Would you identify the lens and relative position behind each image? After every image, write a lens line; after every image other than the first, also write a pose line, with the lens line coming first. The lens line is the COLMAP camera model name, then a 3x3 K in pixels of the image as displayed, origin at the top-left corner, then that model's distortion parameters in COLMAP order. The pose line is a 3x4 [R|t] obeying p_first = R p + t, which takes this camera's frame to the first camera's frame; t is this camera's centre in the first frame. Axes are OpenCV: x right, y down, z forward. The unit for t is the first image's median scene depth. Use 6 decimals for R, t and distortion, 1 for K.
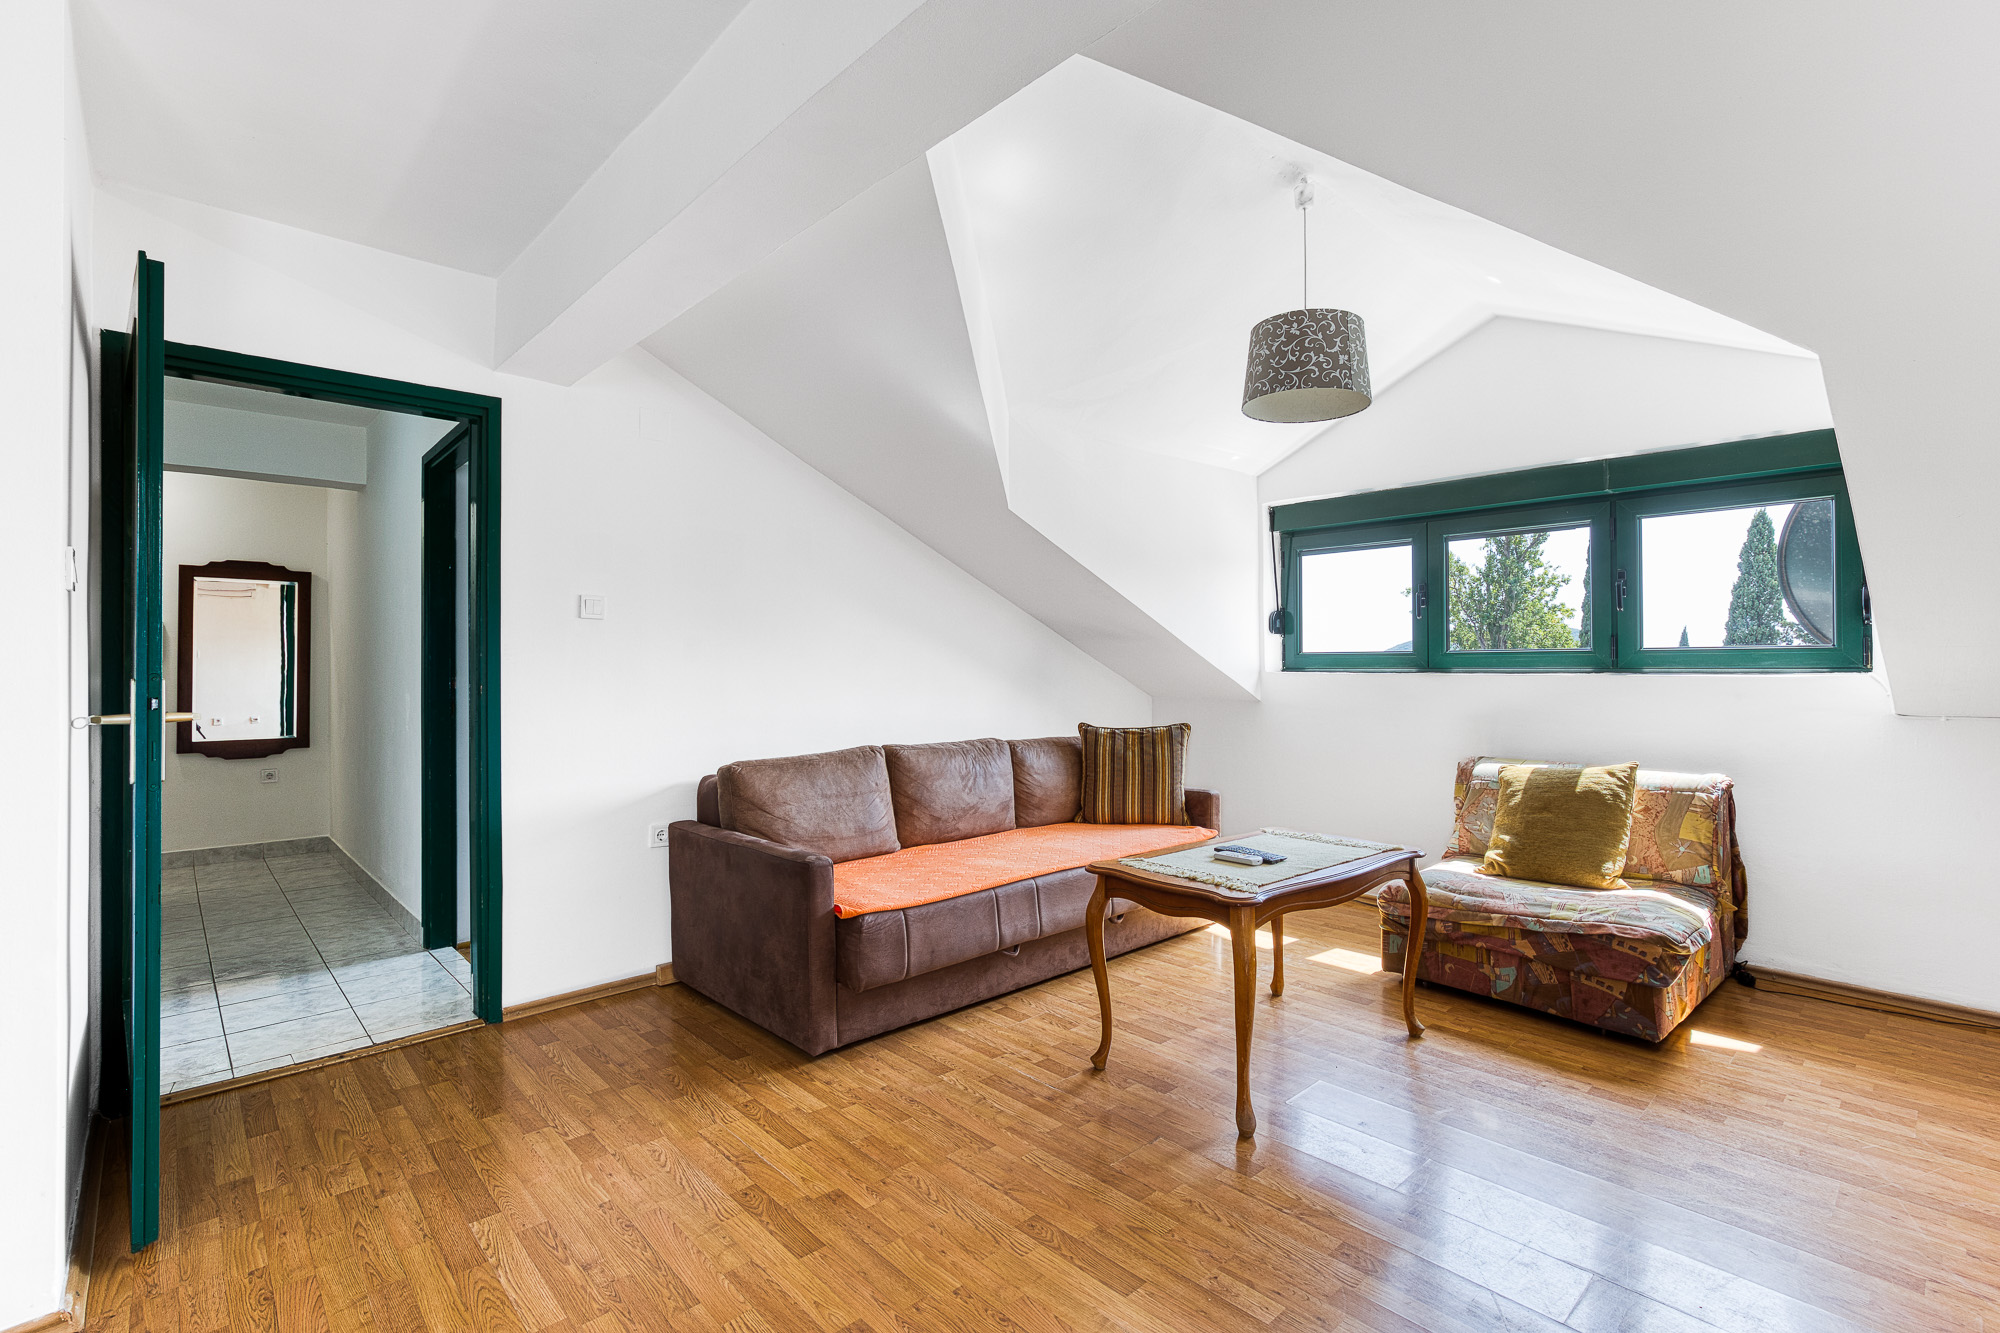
lens RADIAL K [[893.7, 0, 1008.0], [0, 893.7, 661.4], [0, 0, 1]] dist [-0.017784, 0.005507]
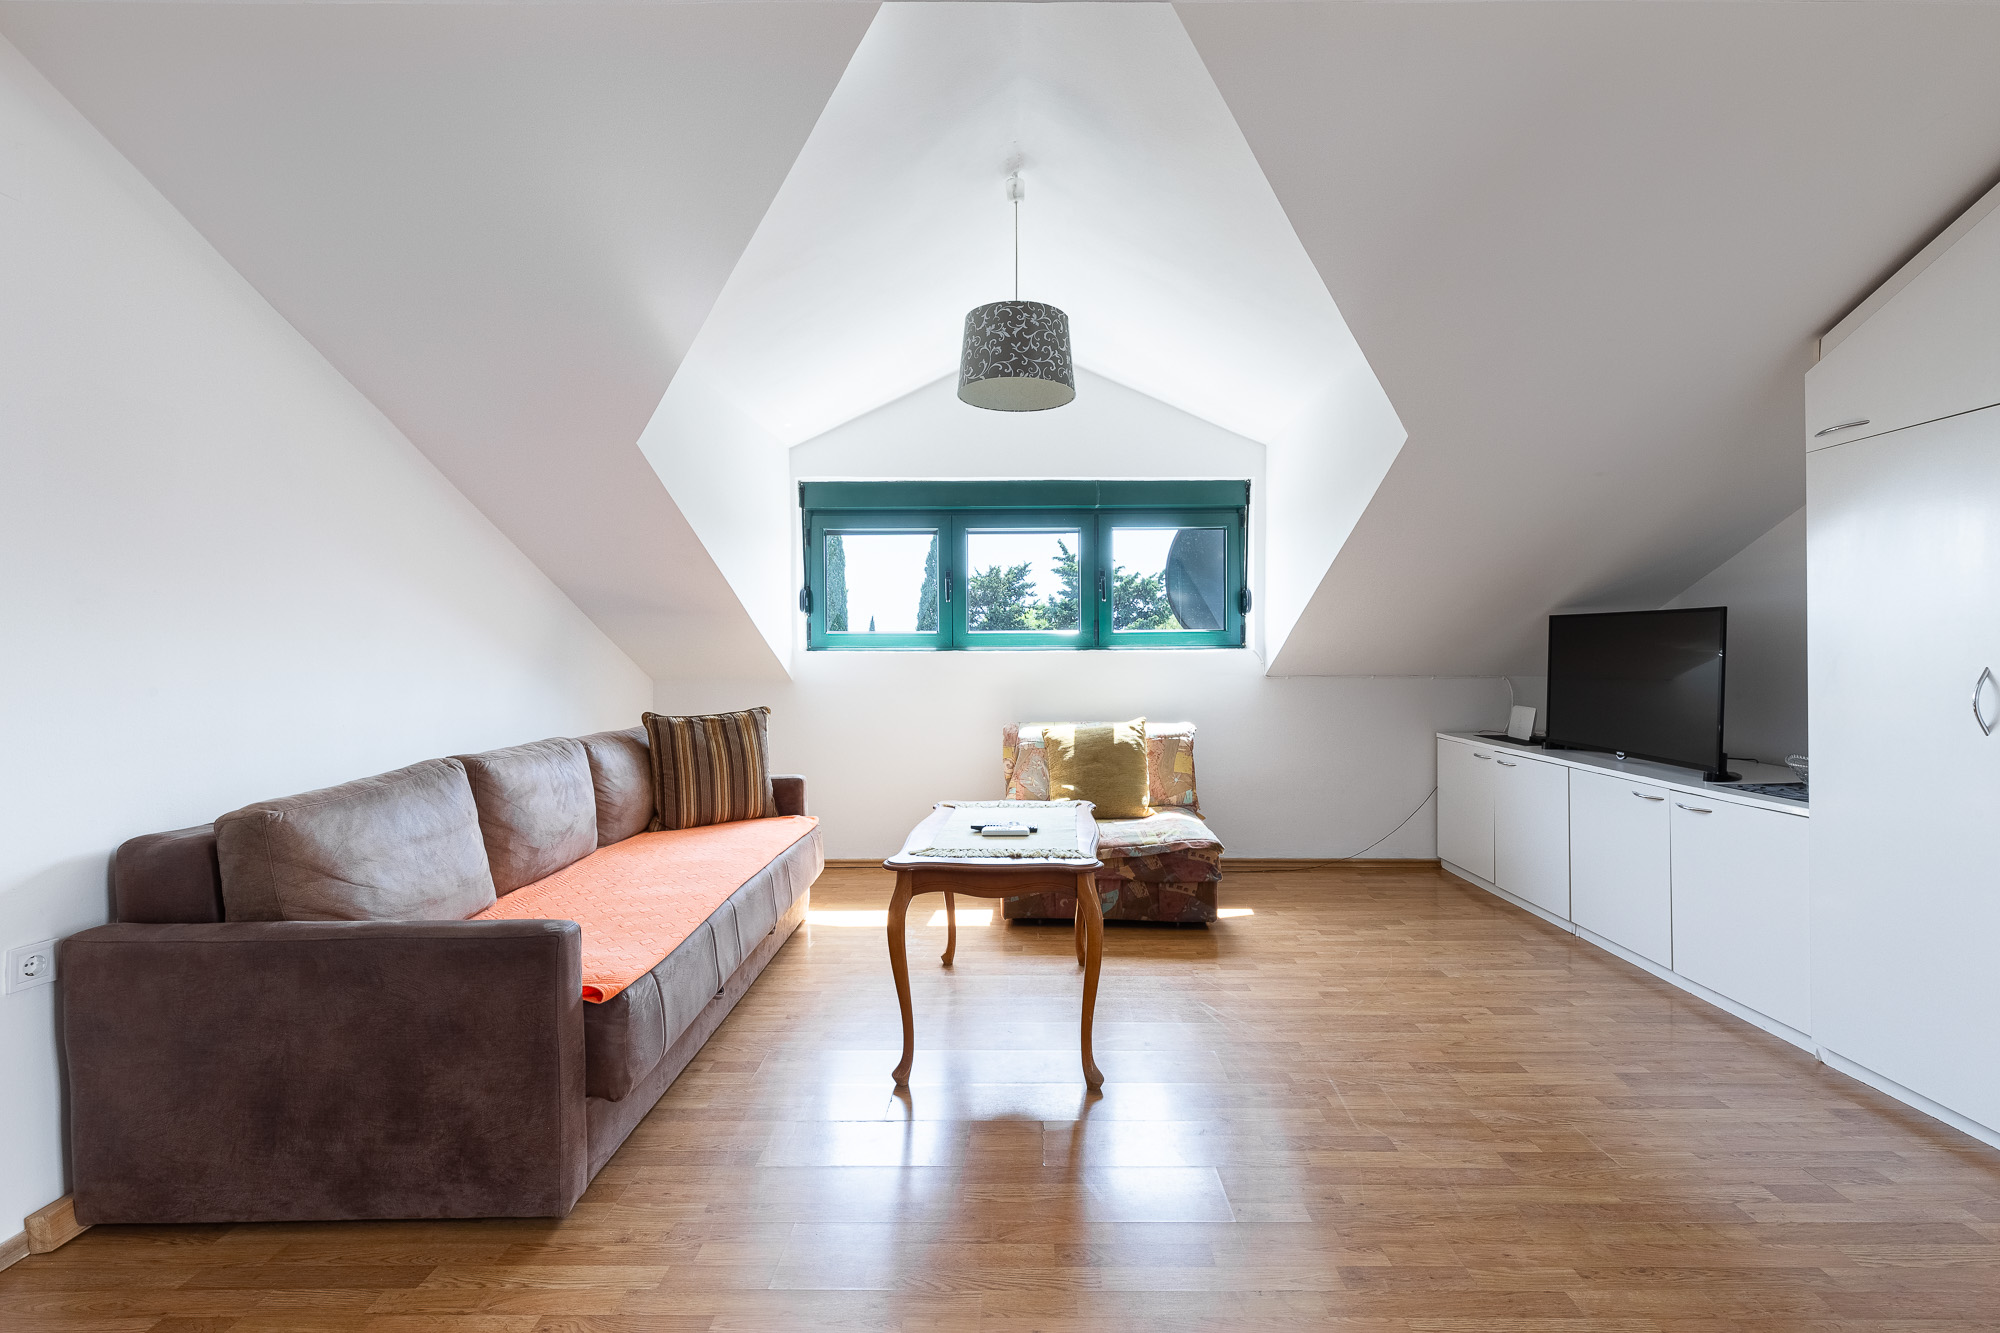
lens RADIAL K [[889.4, 0, 1000.0], [0, 889.4, 666.5], [0, 0, 1]] dist [0.001414, -0.000038]
pose [[0.696807, -0.016278, 0.717074, -0.371678], [-0.002060, 0.999693, 0.024694, 0.005982], [-0.717256, -0.018684, 0.696559, 0.238333]]
